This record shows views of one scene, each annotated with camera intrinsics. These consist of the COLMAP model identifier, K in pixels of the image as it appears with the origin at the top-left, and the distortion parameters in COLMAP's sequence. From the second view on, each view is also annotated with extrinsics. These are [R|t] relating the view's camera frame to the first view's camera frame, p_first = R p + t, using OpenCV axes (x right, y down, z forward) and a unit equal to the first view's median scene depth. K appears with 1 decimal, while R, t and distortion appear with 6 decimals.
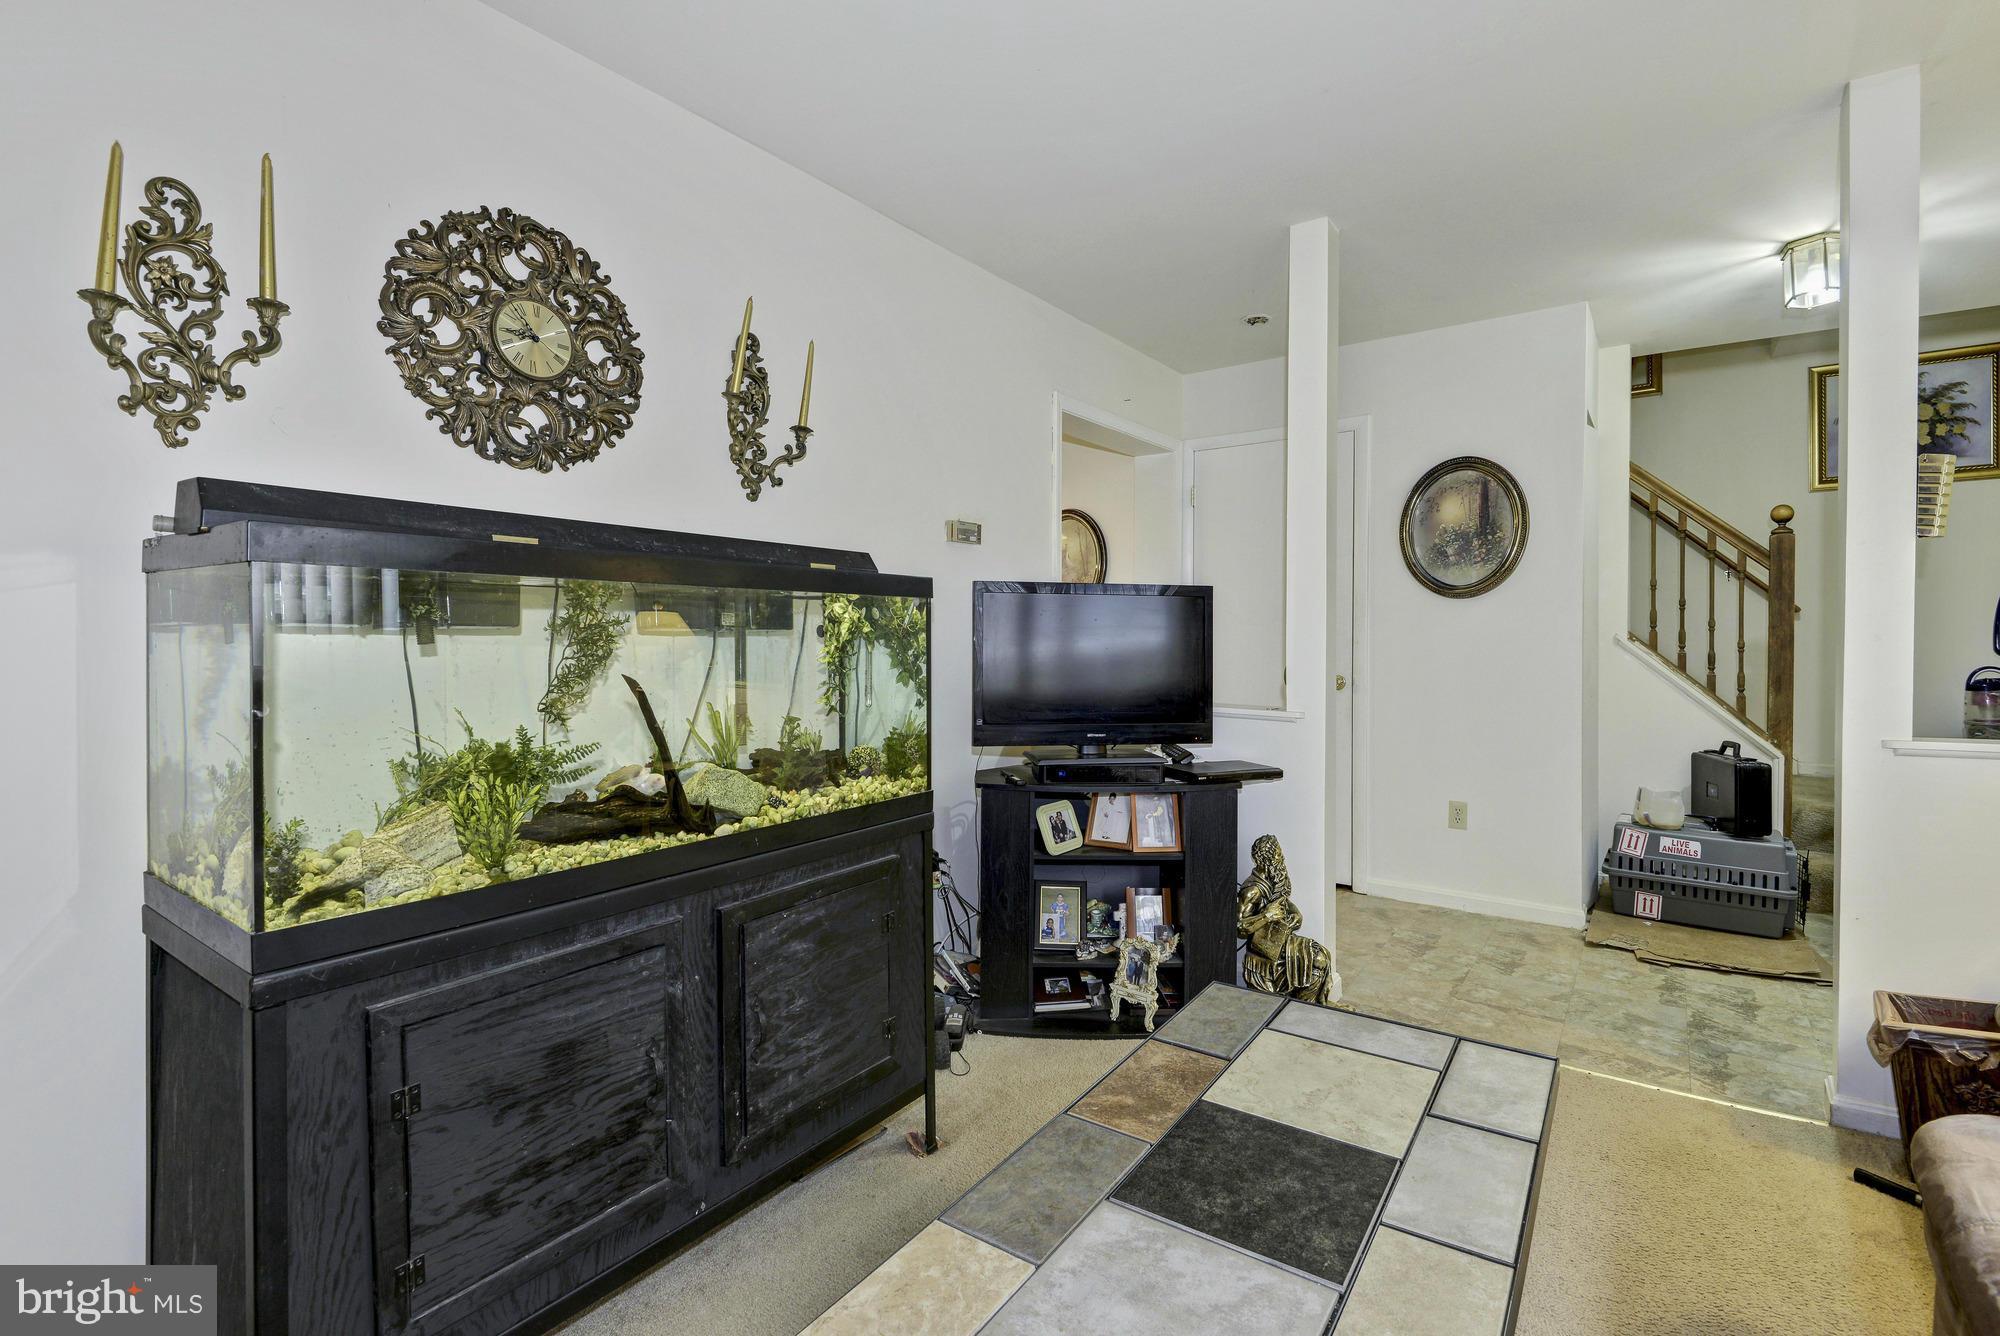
lens RADIAL K [[943.1, 0, 1005.8], [0, 943.1, 658.6], [0, 0, 1]] dist [-0.000064, -0.010671]
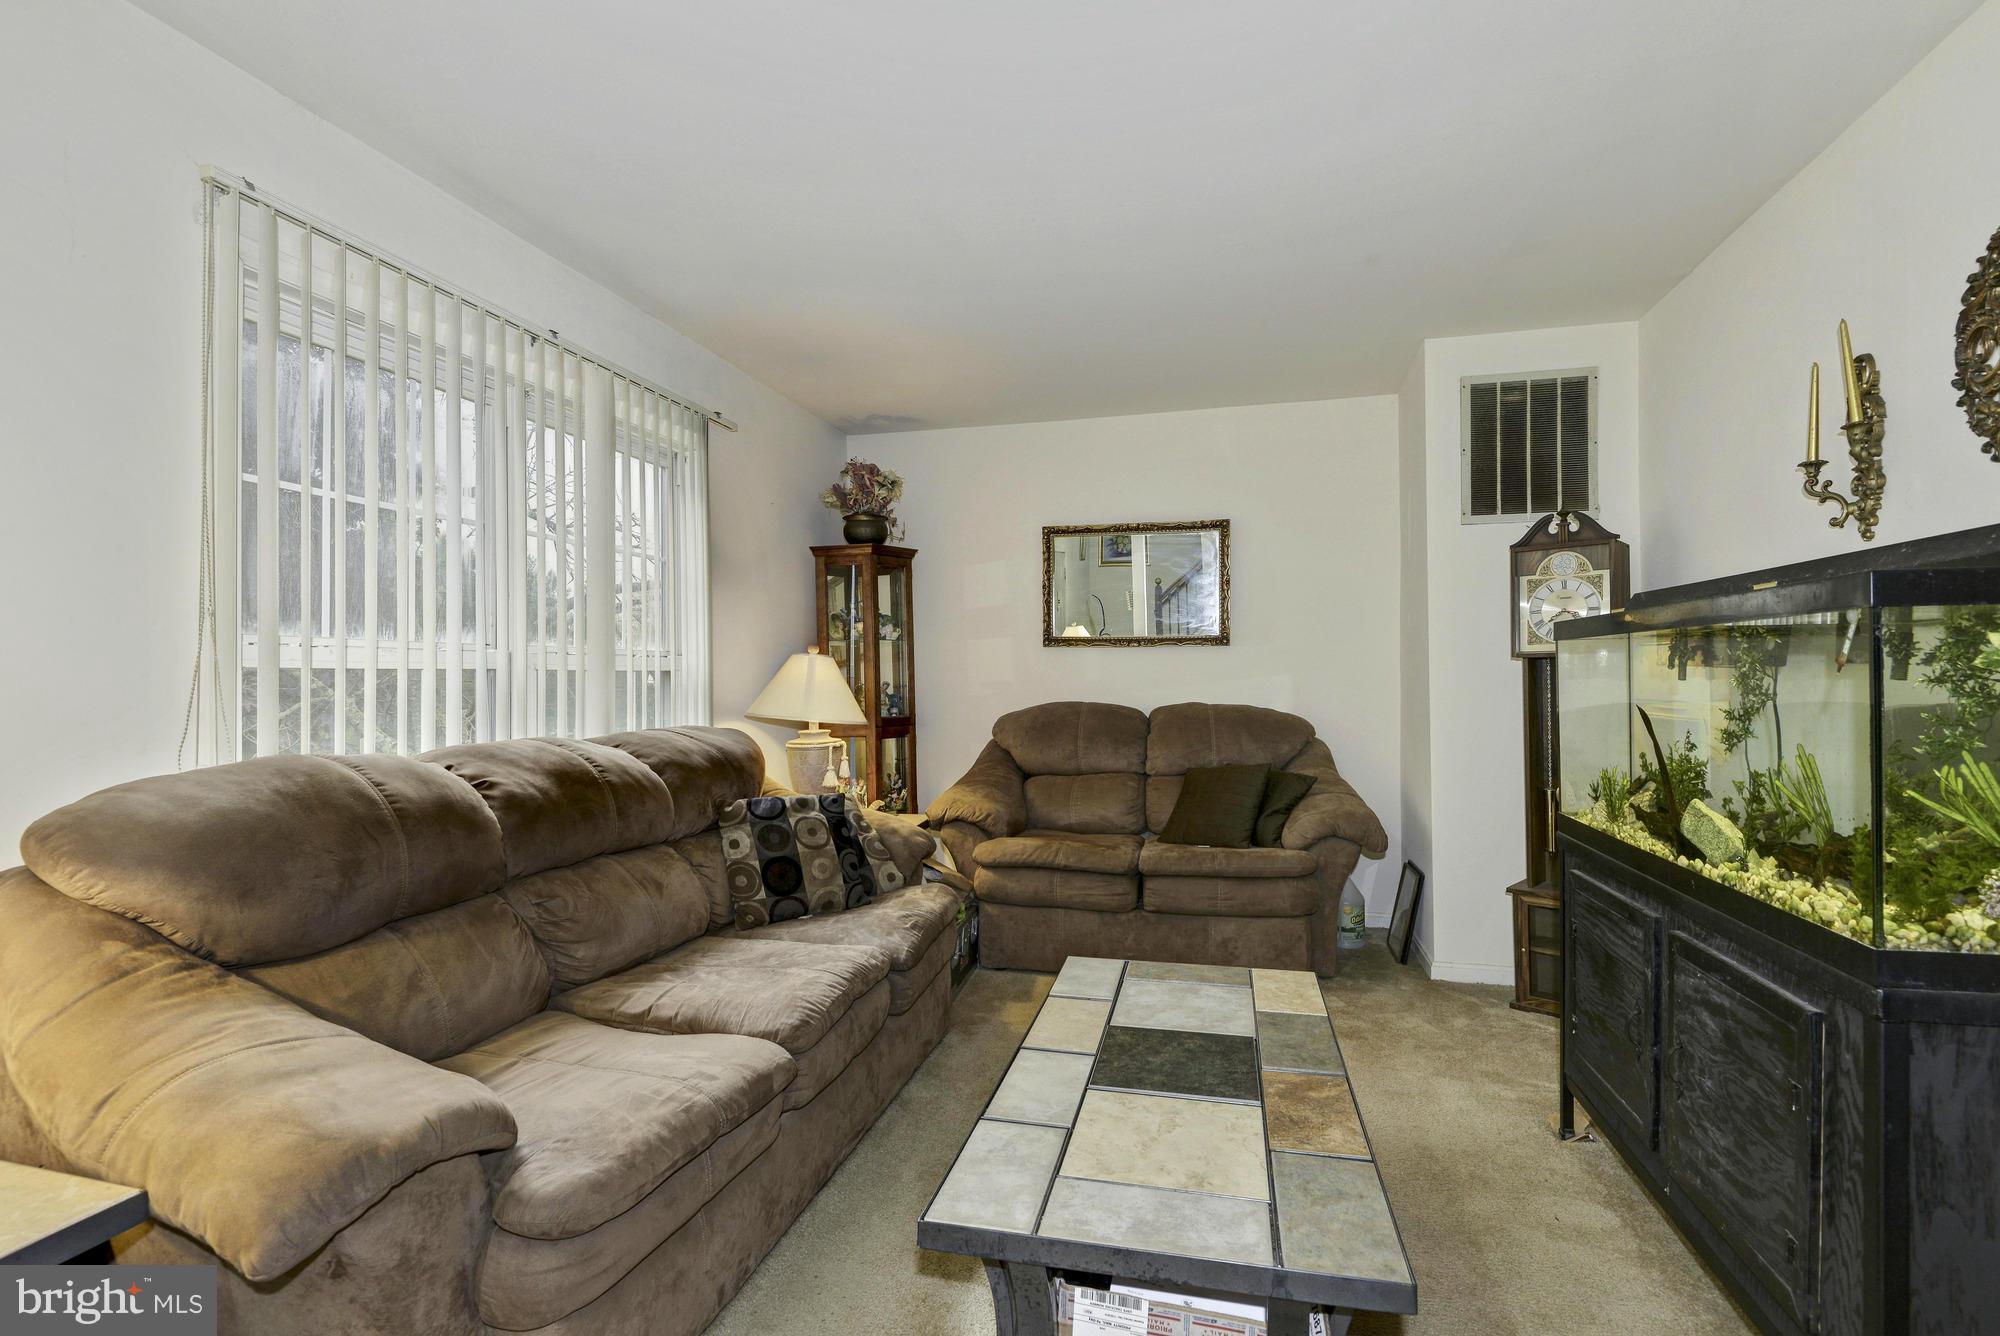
lens RADIAL K [[943.1, 0, 1005.8], [0, 943.1, 658.6], [0, 0, 1]] dist [-0.000064, -0.010671]
pose [[-0.934618, -0.000080, -0.355654, 0.938730], [-0.003574, 0.999952, 0.009168, -0.058675], [0.355636, 0.009839, -0.934573, 2.064518]]
